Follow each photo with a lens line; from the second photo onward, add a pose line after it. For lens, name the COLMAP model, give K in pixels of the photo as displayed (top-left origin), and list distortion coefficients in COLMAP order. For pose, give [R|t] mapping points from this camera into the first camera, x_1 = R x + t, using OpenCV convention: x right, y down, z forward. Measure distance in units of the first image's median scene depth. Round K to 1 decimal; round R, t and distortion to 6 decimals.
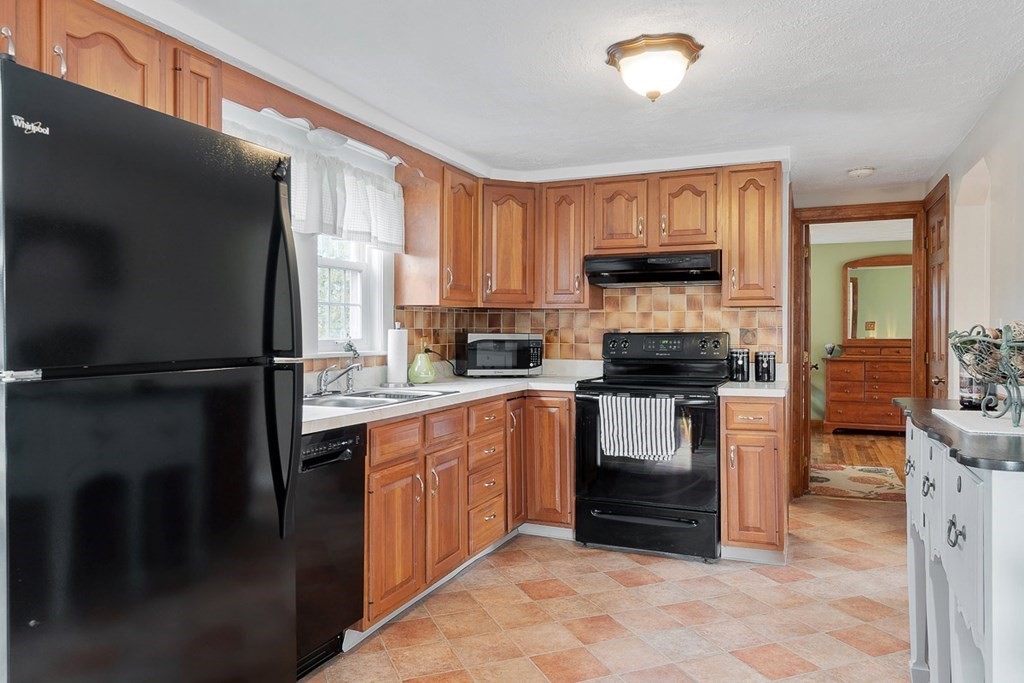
lens RADIAL K [[687.4, 0, 501.0], [0, 687.4, 332.8], [0, 0, 1]] dist [-0.029256, -0.000679]
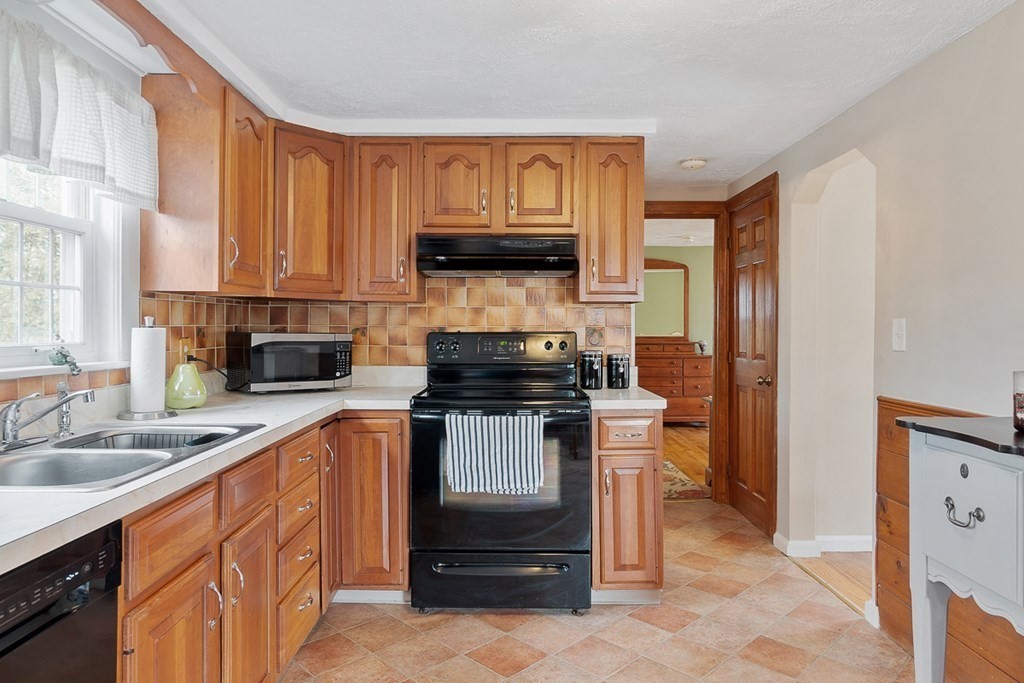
lens RADIAL K [[645.3, 0, 499.2], [0, 645.3, 329.1], [0, 0, 1]] dist [-0.011523, -0.000986]
pose [[0.917290, 0.001995, 0.398214, -0.086208], [-0.001974, 0.999998, -0.000463, -0.003979], [-0.398214, -0.000362, 0.917293, 0.308426]]
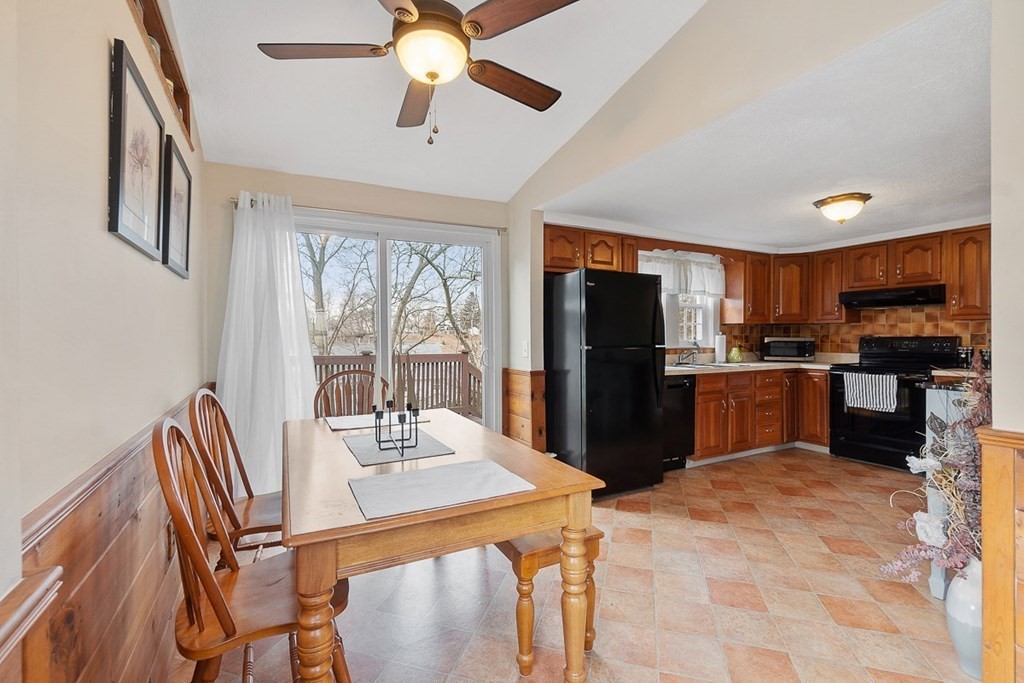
lens RADIAL K [[442.0, 0, 505.3], [0, 442.0, 339.9], [0, 0, 1]] dist [-0.000481, -0.000247]
pose [[0.780656, 0.001700, -0.624958, 0.168605], [0.000712, 0.999993, 0.003610, 0.002801], [0.624960, -0.003263, 0.780650, -0.426018]]
